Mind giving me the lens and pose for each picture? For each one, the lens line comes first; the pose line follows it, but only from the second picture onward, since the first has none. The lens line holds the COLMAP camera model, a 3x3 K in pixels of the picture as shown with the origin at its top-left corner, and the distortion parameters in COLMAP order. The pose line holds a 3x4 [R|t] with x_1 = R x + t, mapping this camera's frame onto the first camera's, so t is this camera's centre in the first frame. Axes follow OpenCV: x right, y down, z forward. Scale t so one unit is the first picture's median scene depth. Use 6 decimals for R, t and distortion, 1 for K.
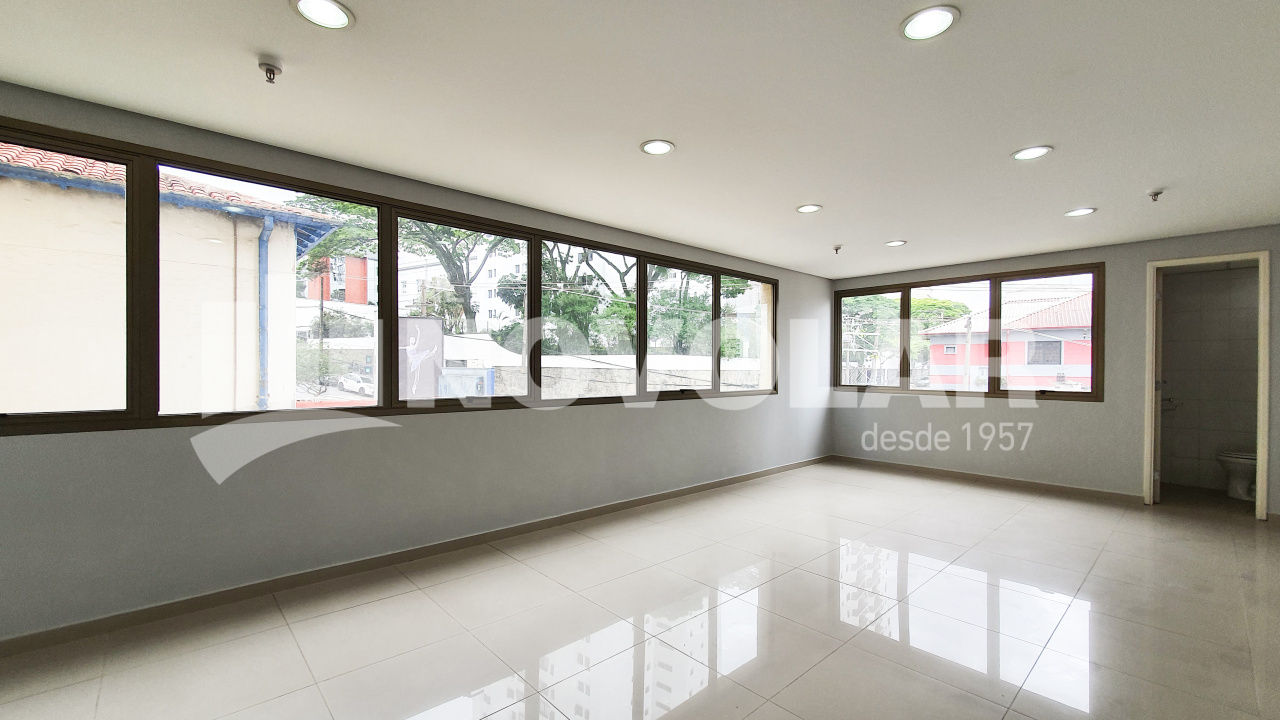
lens RADIAL K [[525.9, 0, 642.7], [0, 525.9, 369.9], [0, 0, 1]] dist [0.002469, -0.000648]
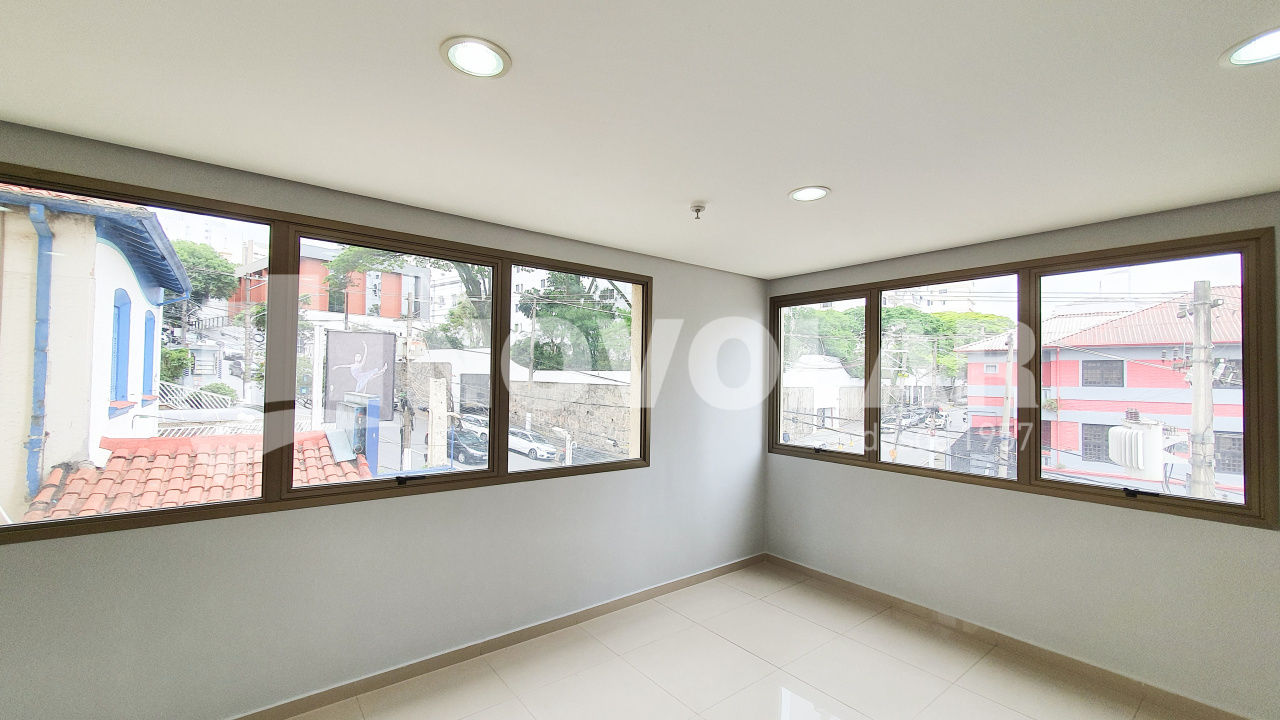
lens RADIAL K [[504.8, 0, 641.4], [0, 504.8, 369.4], [0, 0, 1]] dist [-0.000436, -0.000151]
pose [[0.996381, 0.008964, -0.084528, 0.291593], [-0.010945, 0.999675, -0.023012, -0.050783], [0.084294, 0.023854, 0.996155, 0.414661]]
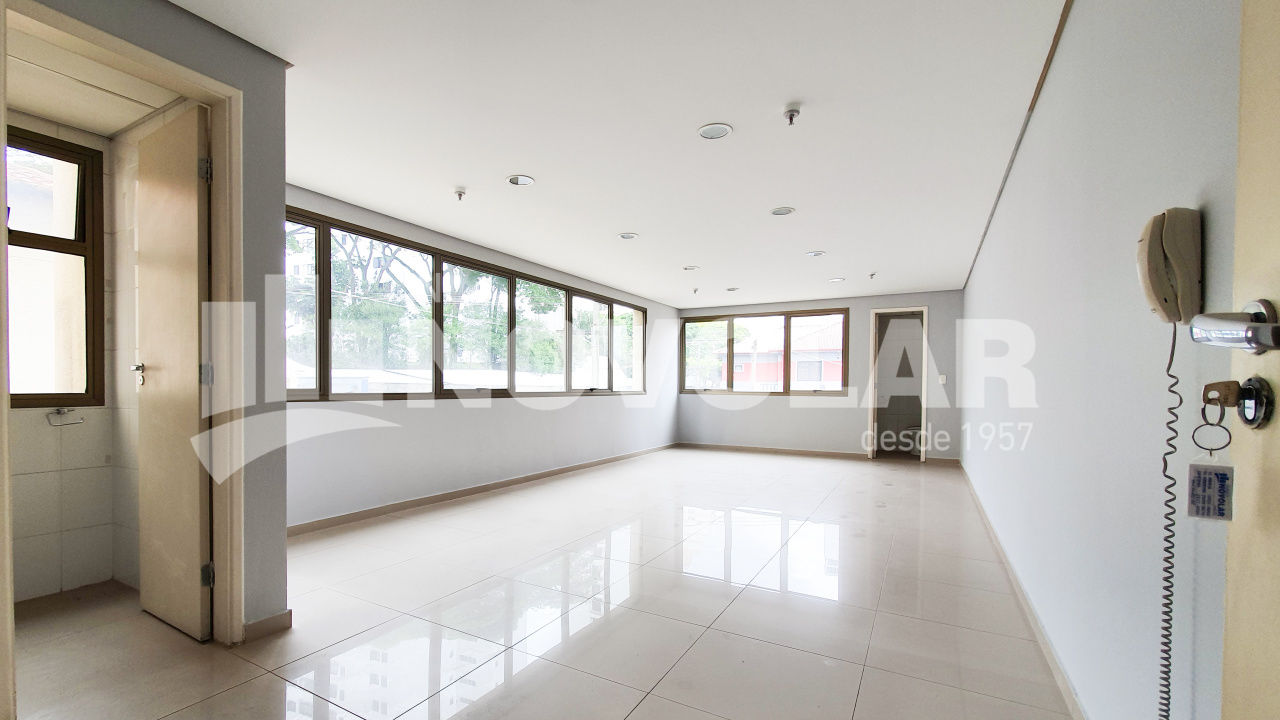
lens RADIAL K [[572.3, 0, 593.8], [0, 572.3, 395.2], [0, 0, 1]] dist [-0.003089, 0.000162]
pose [[0.956807, -0.002446, 0.290712, -0.286270], [-0.000571, 0.999947, 0.010291, 0.032091], [-0.290722, -0.010012, 0.956755, -0.340499]]
